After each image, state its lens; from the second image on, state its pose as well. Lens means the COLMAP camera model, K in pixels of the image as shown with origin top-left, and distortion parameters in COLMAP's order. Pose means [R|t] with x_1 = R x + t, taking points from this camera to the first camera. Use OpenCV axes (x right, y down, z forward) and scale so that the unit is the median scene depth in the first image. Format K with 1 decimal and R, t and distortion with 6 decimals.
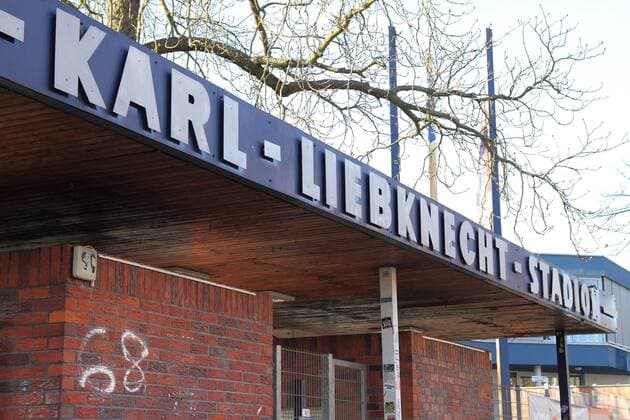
lens RADIAL K [[1094.4, 0, 315.0], [0, 1094.4, 210.0], [0, 0, 1]] dist [0.116418, 0.115034]
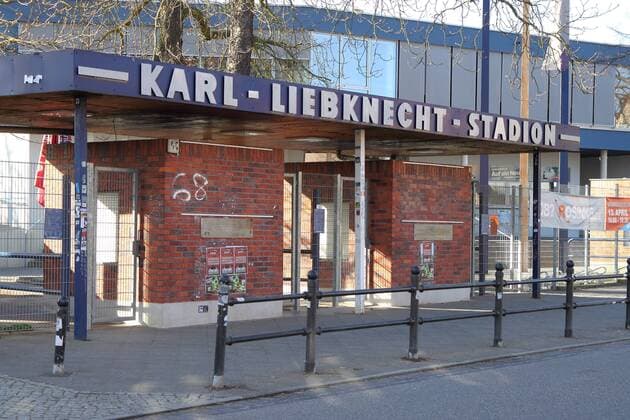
lens RADIAL K [[1094.4, 0, 315.0], [0, 1094.4, 210.0], [0, 0, 1]] dist [0.116418, 0.115034]
pose [[0.978009, 0.017648, -0.207815, 0.533832], [0.024982, 0.979326, 0.200739, -0.260812], [0.207061, -0.201516, 0.957349, -1.109302]]
